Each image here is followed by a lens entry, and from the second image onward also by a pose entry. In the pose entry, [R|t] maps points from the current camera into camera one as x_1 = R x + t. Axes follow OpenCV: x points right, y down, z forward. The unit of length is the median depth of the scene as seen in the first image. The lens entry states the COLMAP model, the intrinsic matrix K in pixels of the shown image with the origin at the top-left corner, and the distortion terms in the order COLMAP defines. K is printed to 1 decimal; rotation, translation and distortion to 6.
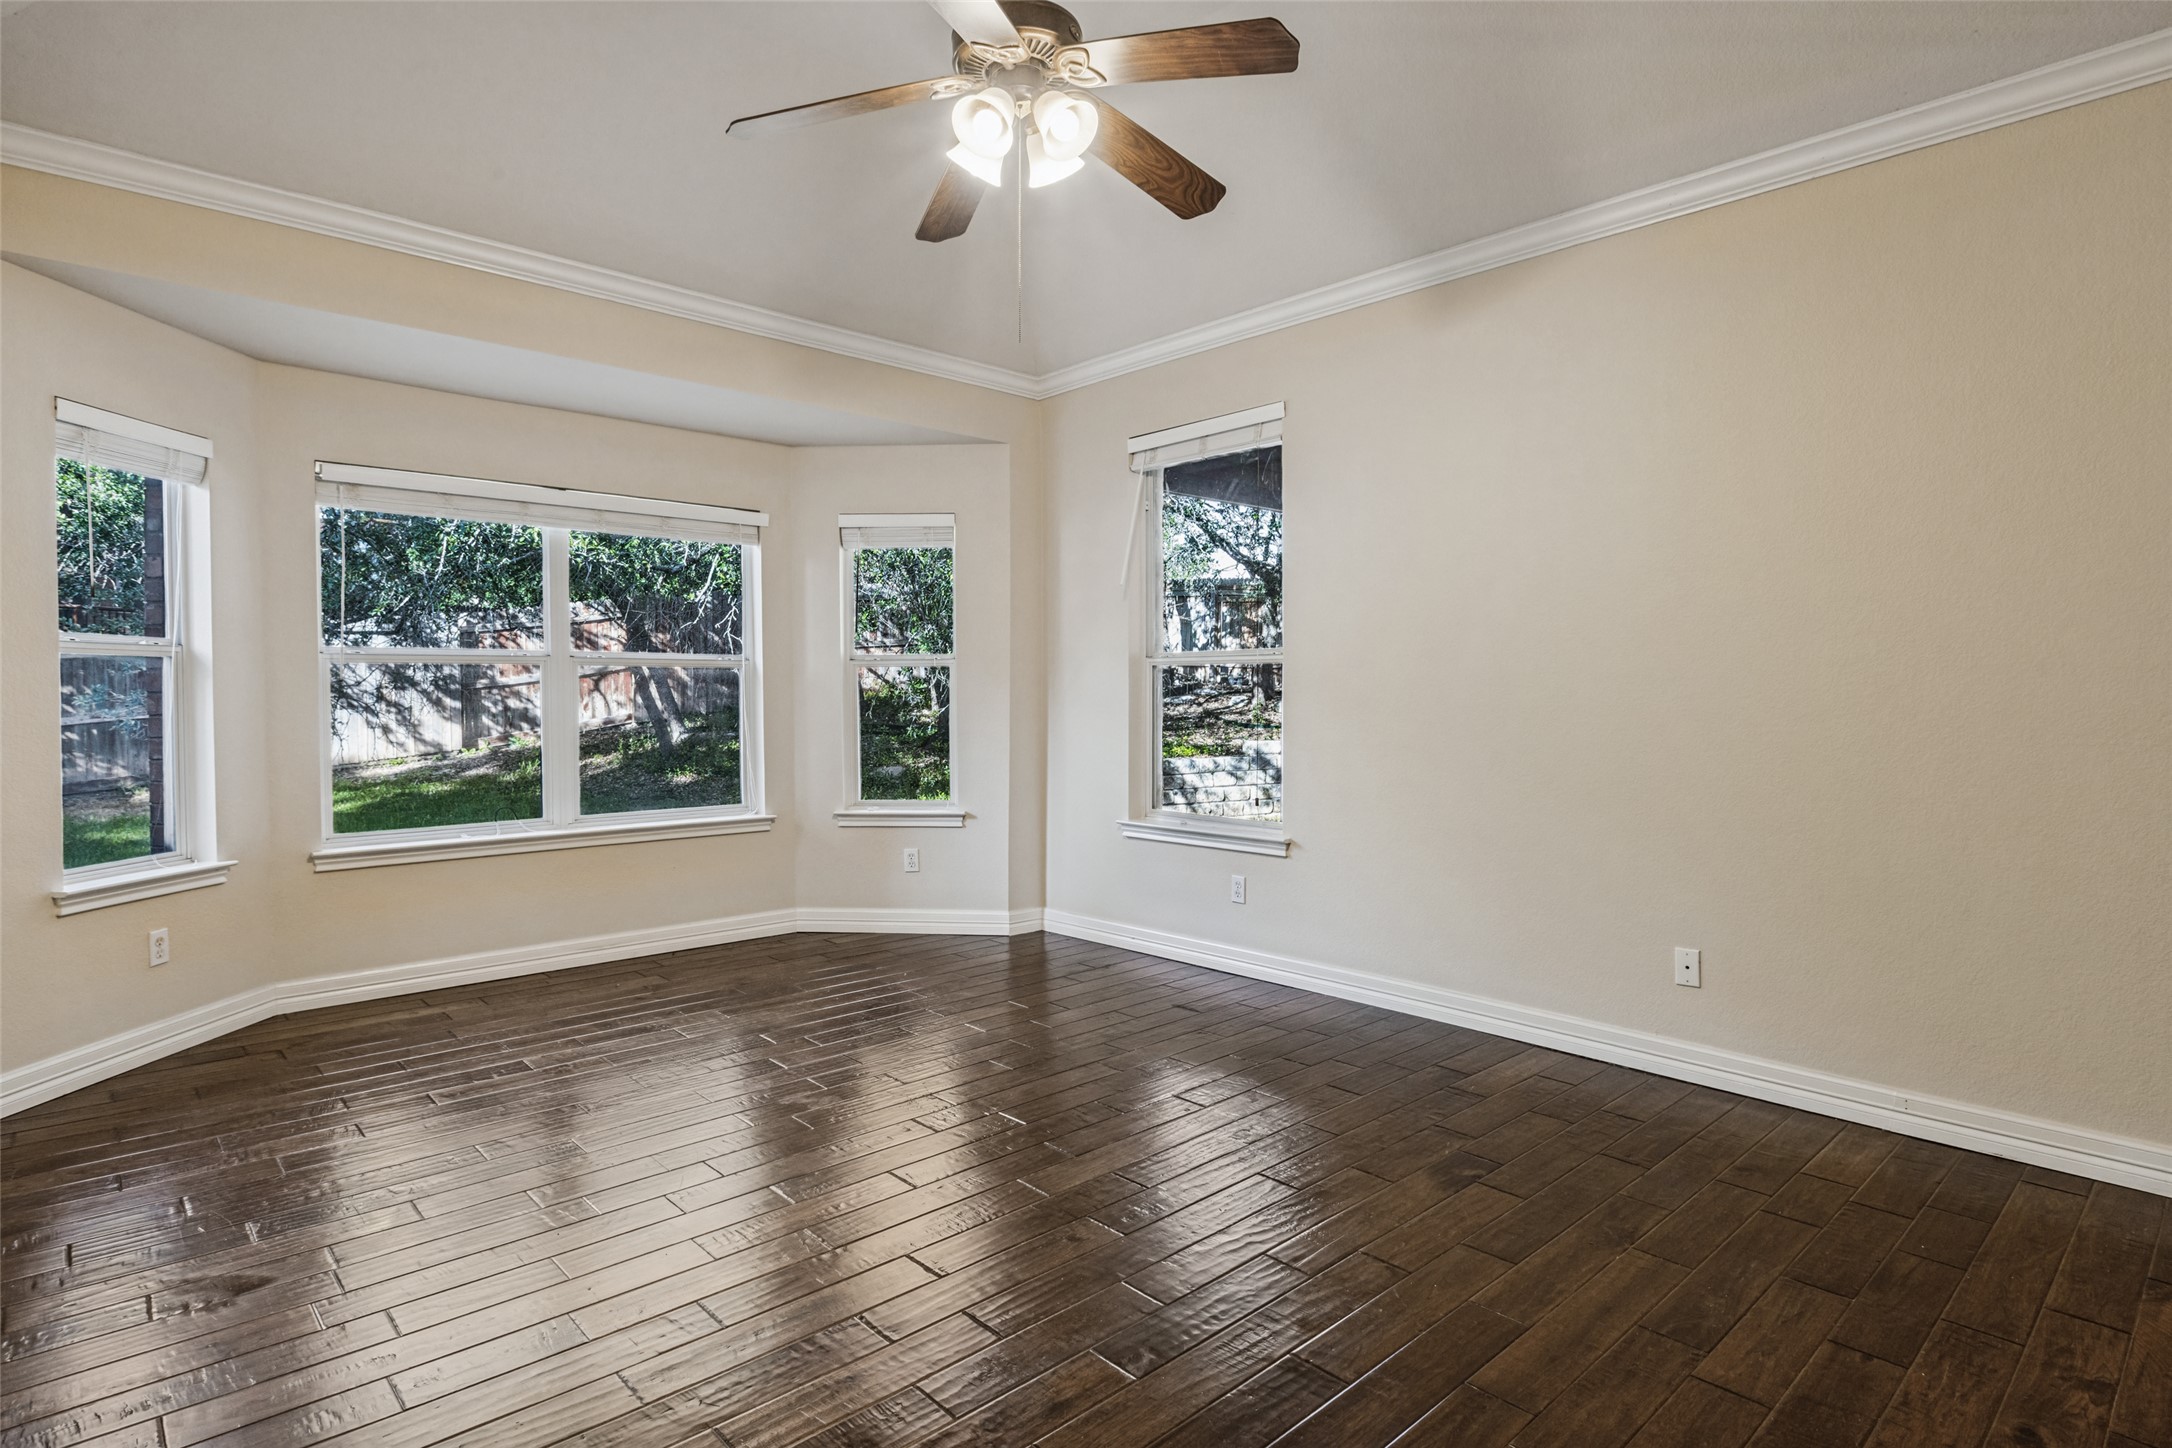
lens RADIAL K [[1136.3, 0, 1081.6], [0, 1136.3, 707.3], [0, 0, 1]] dist [-0.004884, -0.000461]
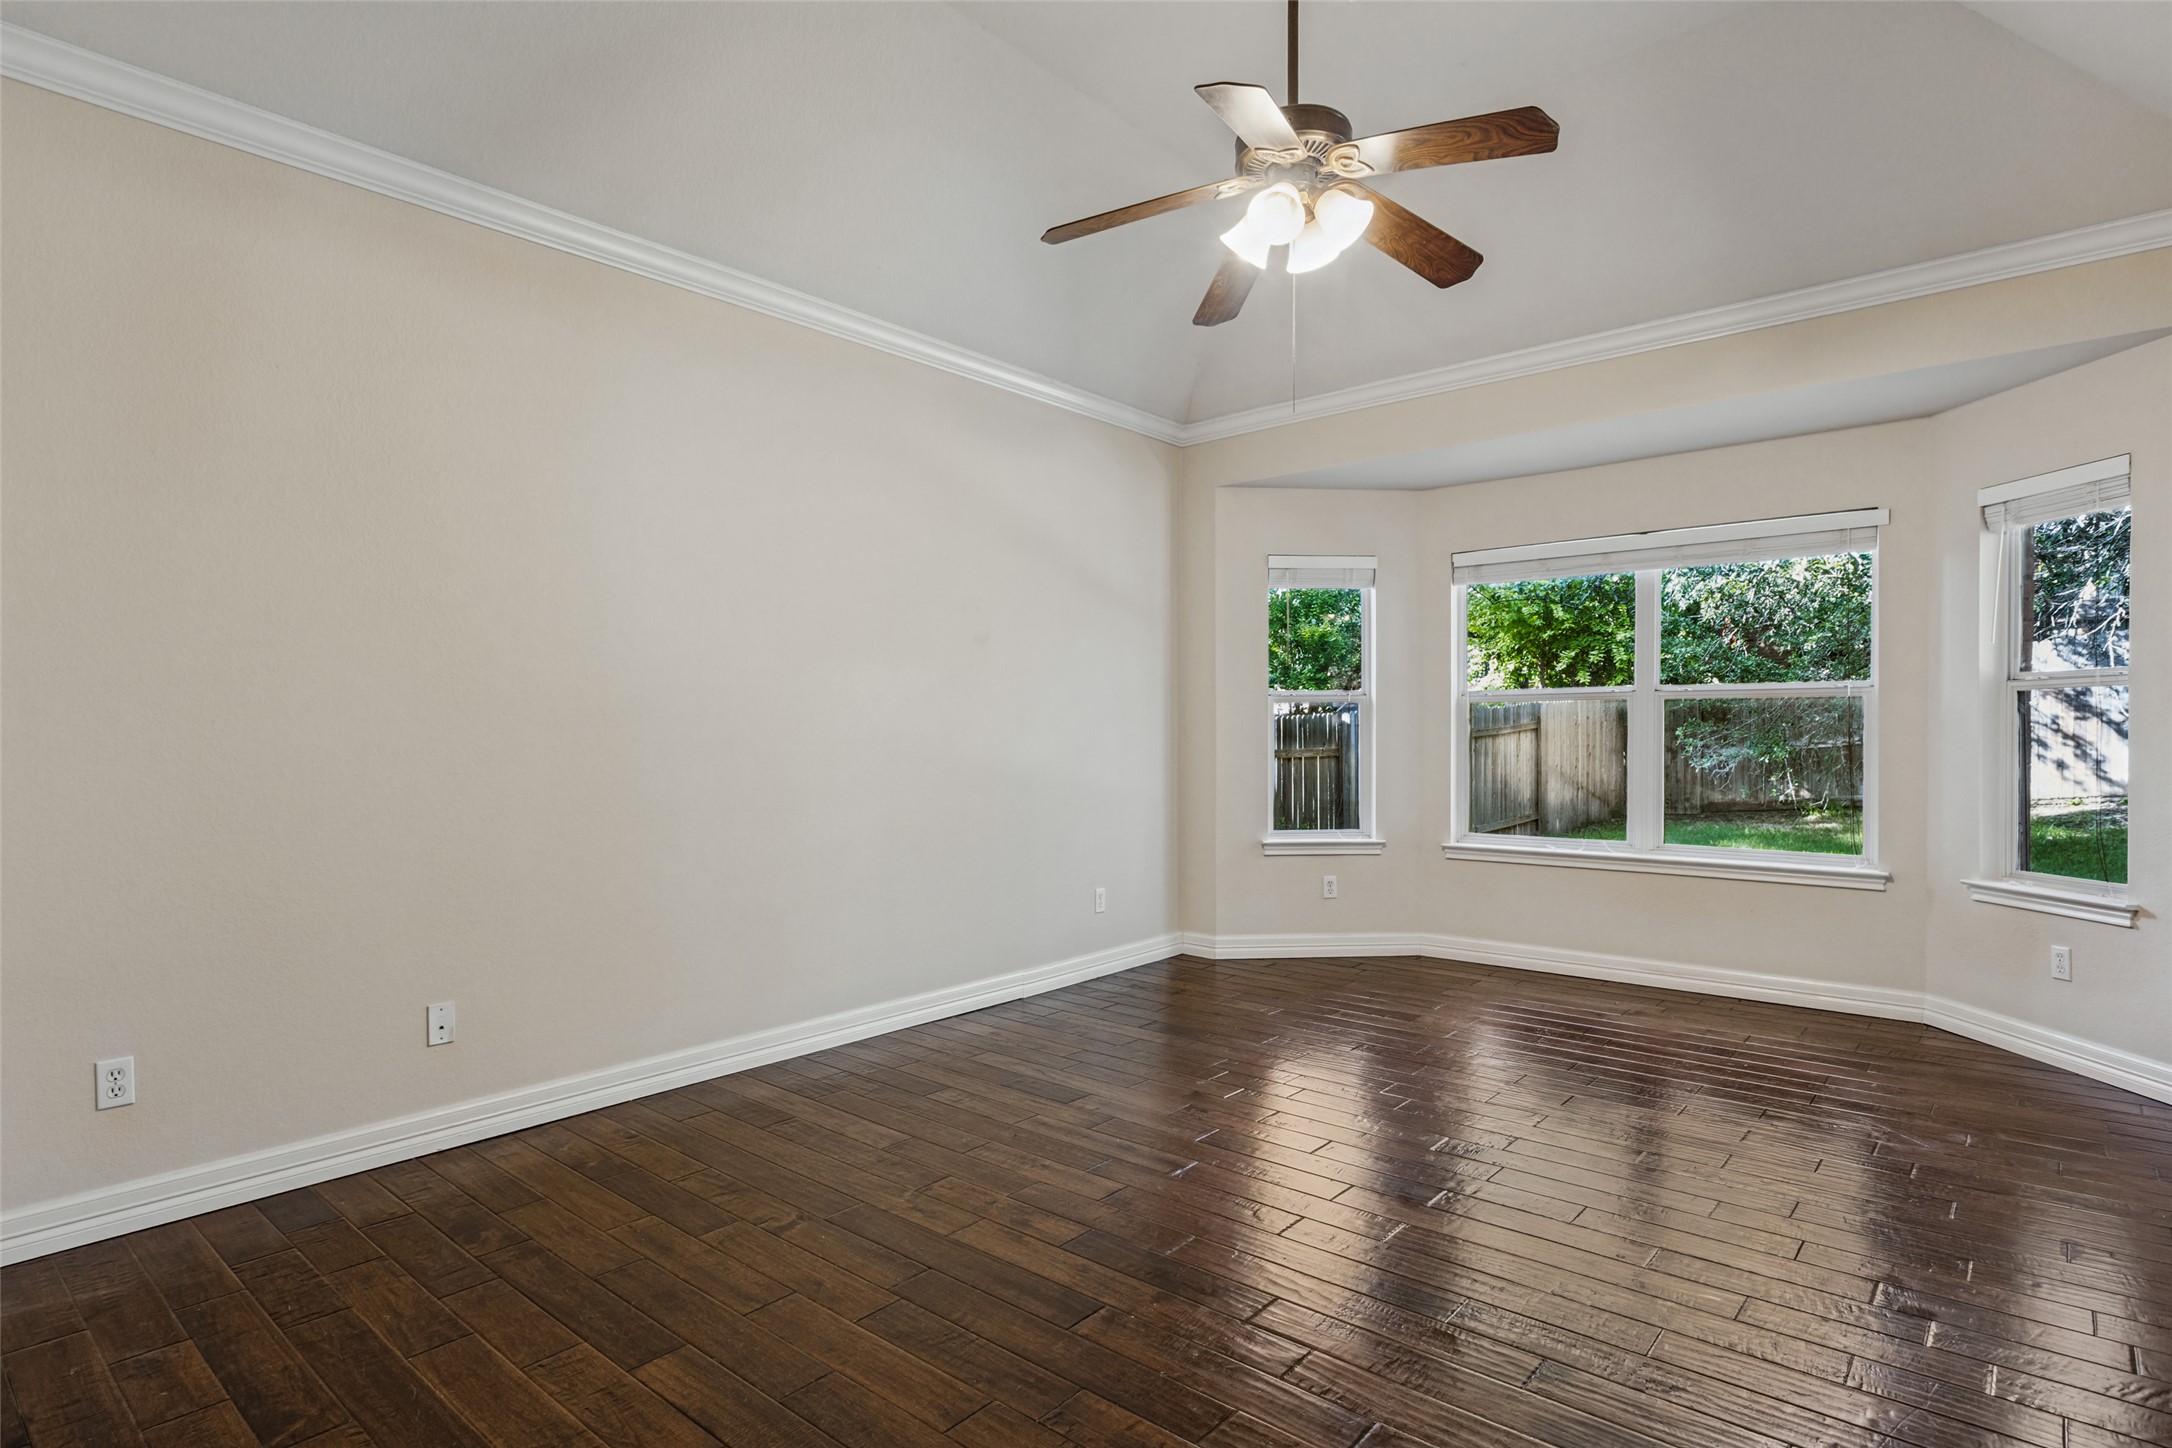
lens RADIAL K [[1136.3, 0, 1080.3], [0, 1136.3, 735.7], [0, 0, 1]] dist [-0.004884, -0.000461]
pose [[0.104164, 0.006901, -0.994536, 0.477123], [-0.009185, 0.999940, 0.005977, -0.003827], [0.994518, 0.008512, 0.104221, 0.321440]]
